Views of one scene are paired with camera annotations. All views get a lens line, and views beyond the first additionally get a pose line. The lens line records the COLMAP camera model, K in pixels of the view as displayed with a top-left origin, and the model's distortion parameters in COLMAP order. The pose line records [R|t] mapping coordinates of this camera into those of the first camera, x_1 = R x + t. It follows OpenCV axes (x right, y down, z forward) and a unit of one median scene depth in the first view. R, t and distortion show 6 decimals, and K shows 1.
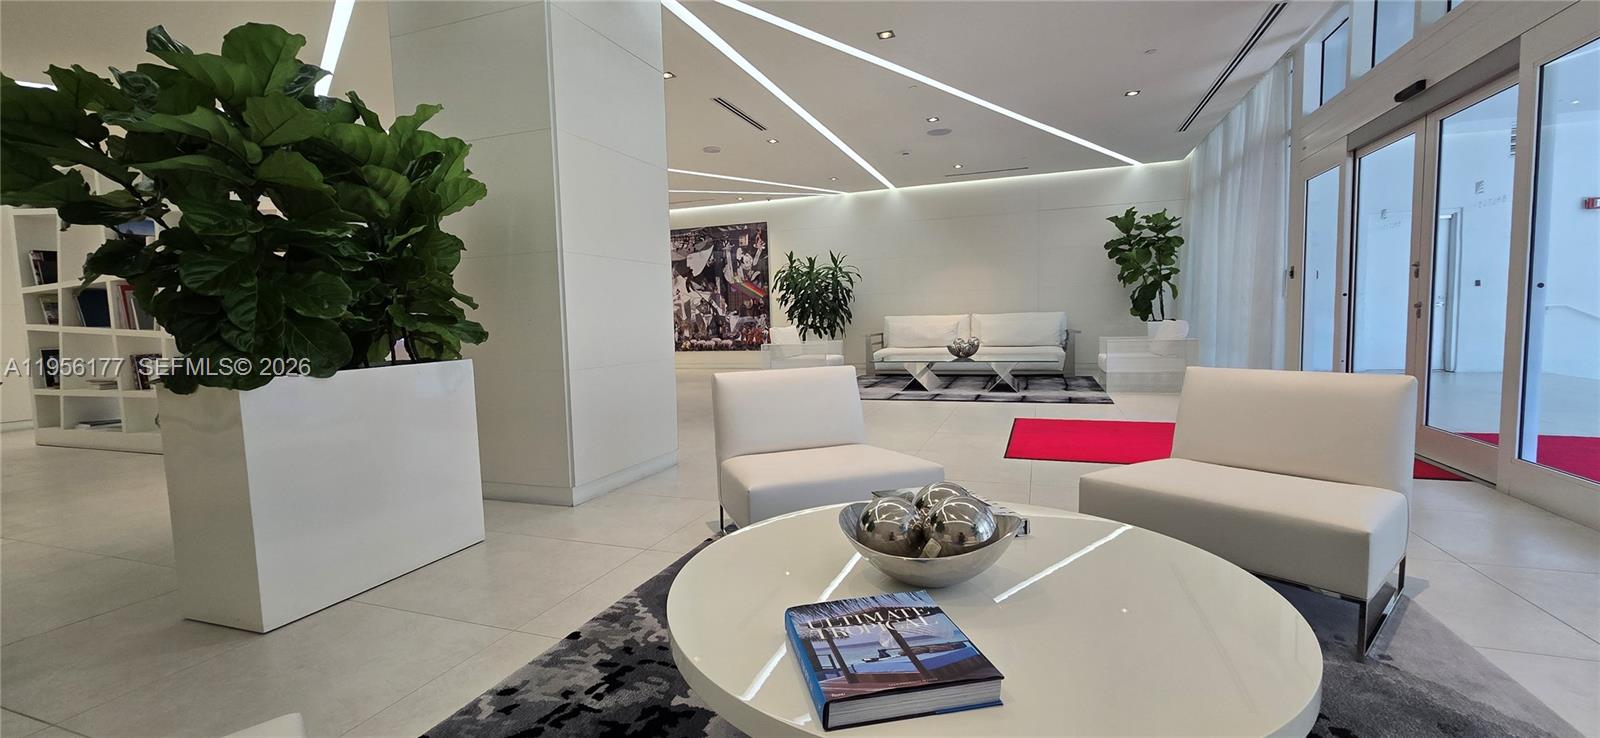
lens RADIAL K [[655.4, 0, 792.0], [0, 655.4, 370.7], [0, 0, 1]] dist [-0.000739, -0.000525]
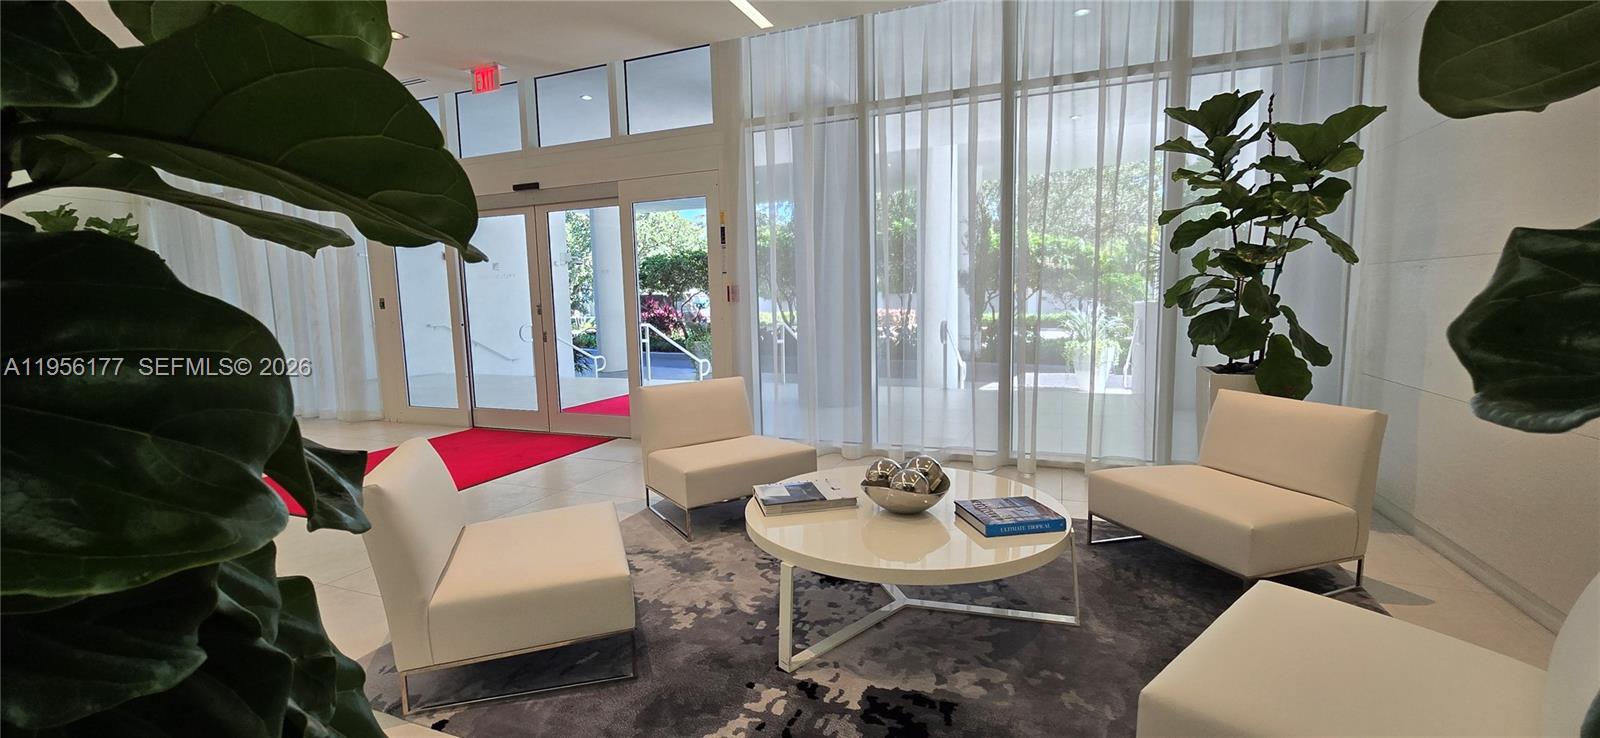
lens RADIAL K [[655.4, 0, 792.0], [0, 655.4, 370.7], [0, 0, 1]] dist [-0.000739, -0.000525]
pose [[0.027339, -0.079884, 0.996429, -1.961156], [0.101263, 0.991895, 0.076742, -0.284914], [-0.994484, 0.098804, 0.035207, 1.535177]]
